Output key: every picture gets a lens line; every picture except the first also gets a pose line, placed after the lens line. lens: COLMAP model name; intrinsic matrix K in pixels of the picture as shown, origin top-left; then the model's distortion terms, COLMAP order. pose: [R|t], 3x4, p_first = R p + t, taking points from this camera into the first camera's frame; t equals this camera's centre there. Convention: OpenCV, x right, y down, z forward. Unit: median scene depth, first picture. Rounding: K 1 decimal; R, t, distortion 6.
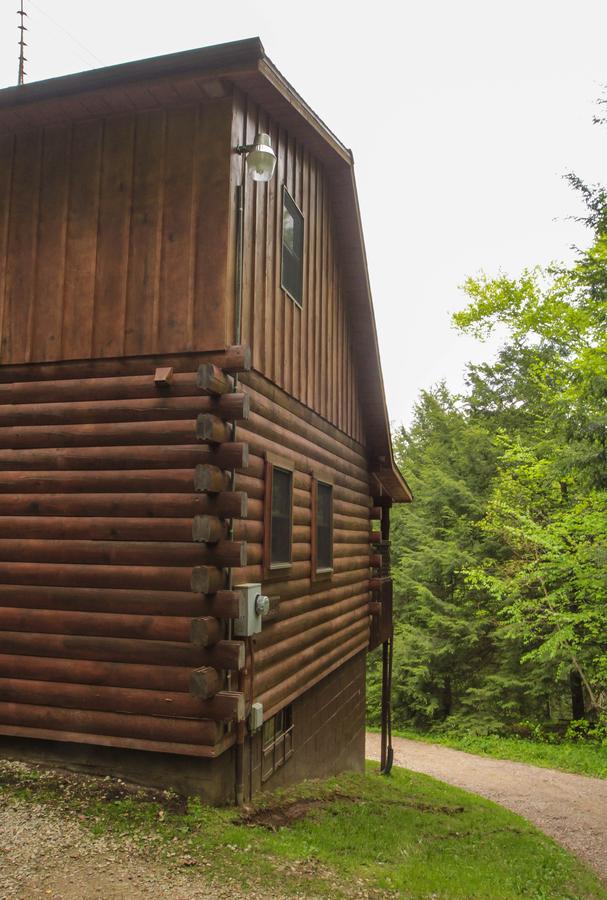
lens RADIAL K [[716.2, 0, 301.4], [0, 716.2, 463.3], [0, 0, 1]] dist [-0.027376, 0.002254]
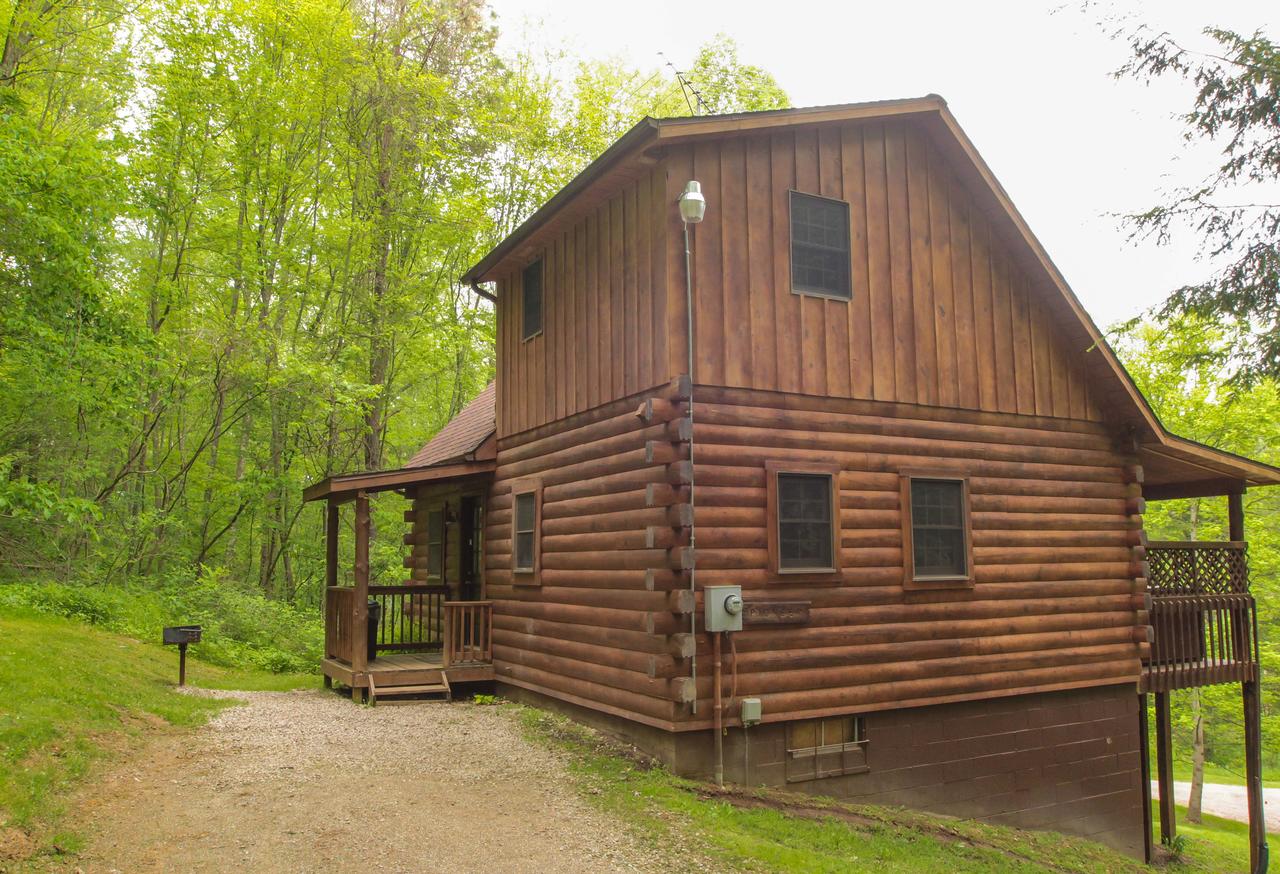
lens RADIAL K [[983.4, 0, 640.0], [0, 983.4, 437.0], [0, 0, 1]] dist [-0.004399, -0.000717]
pose [[0.706474, -0.111901, -0.698836, 0.915842], [0.098158, 0.993371, -0.059833, 0.019276], [0.700899, -0.026326, 0.712775, -0.162512]]
